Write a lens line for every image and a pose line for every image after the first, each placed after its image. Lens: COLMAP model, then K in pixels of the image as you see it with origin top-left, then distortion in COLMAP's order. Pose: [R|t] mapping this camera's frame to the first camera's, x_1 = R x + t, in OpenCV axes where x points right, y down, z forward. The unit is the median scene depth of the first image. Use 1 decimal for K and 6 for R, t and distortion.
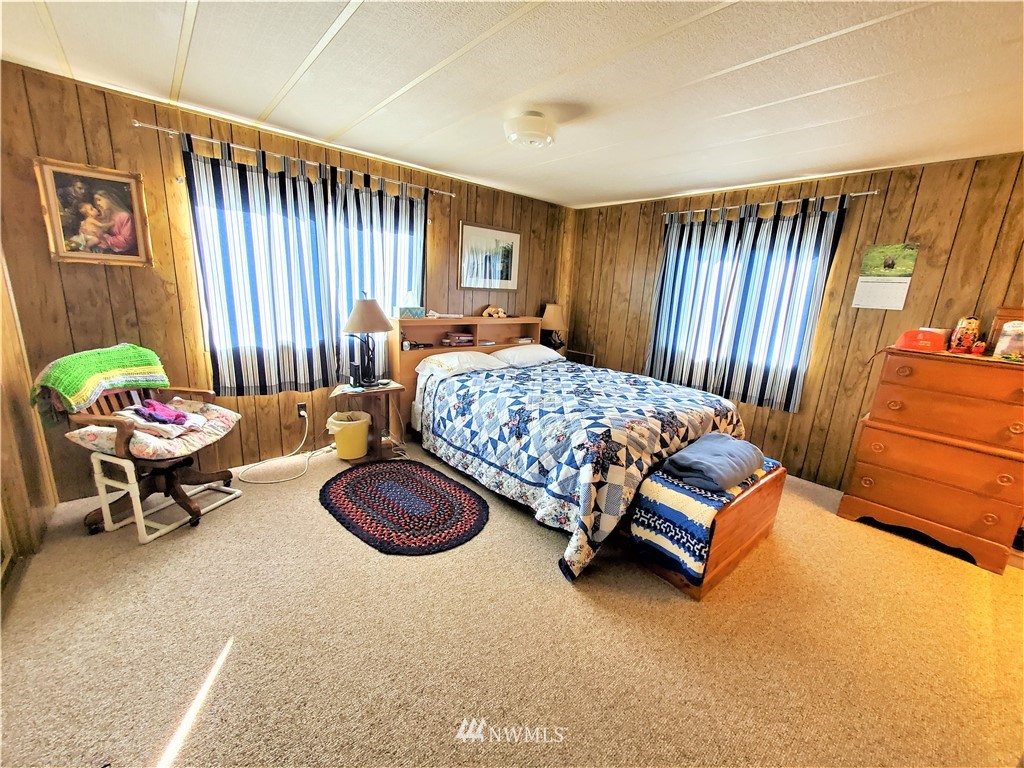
lens RADIAL K [[408.6, 0, 512.0], [0, 408.6, 381.5], [0, 0, 1]] dist [-0.000699, 0.000112]
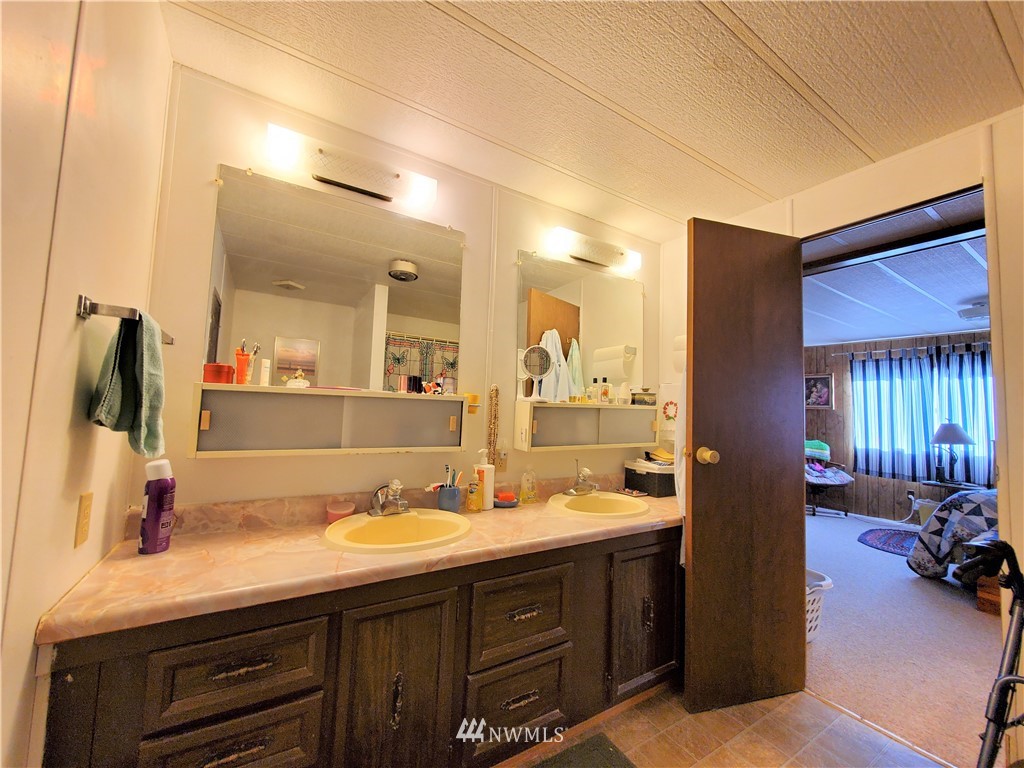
lens RADIAL K [[408.6, 0, 512.0], [0, 408.6, 381.5], [0, 0, 1]] dist [-0.000699, 0.000112]
pose [[-0.152483, -0.133625, -0.979231, 1.674316], [-0.269891, 0.958787, -0.088808, 0.263201], [0.950741, 0.250744, -0.182262, -0.350524]]
